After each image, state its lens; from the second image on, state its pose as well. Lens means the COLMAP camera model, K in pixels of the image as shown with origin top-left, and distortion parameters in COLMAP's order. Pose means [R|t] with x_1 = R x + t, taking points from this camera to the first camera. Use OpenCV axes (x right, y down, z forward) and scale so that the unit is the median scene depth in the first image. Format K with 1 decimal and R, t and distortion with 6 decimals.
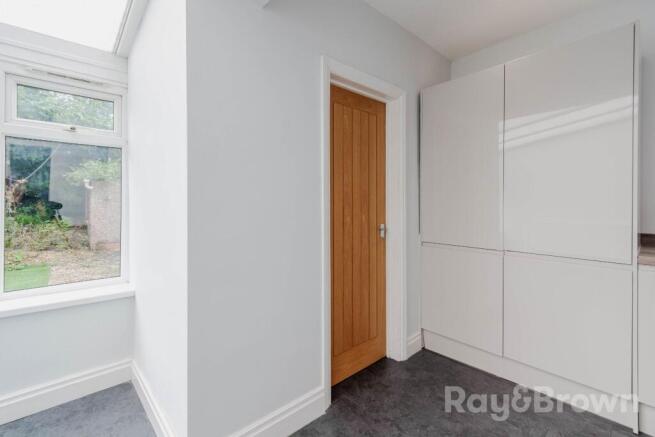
lens RADIAL K [[299.5, 0, 327.5], [0, 299.5, 218.5], [0, 0, 1]] dist [0.001272, 0.000209]
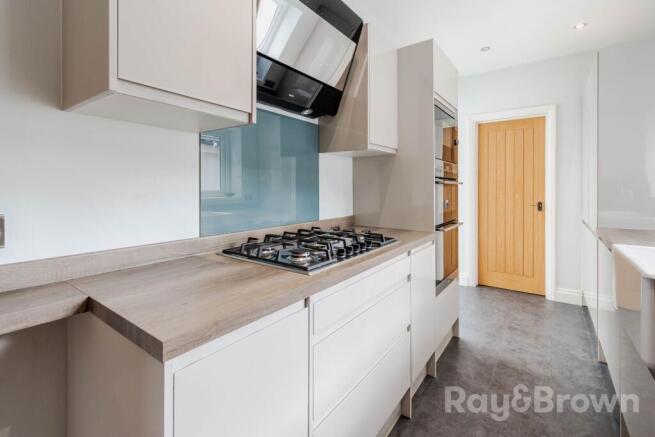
lens RADIAL K [[295.4, 0, 326.7], [0, 295.4, 192.0], [0, 0, 1]] dist [-0.009357, -0.000311]
pose [[0.192048, 0.011696, -0.981316, 1.487450], [-0.025470, 0.999652, 0.006930, -0.007810], [0.981055, 0.023664, 0.192279, -0.307634]]
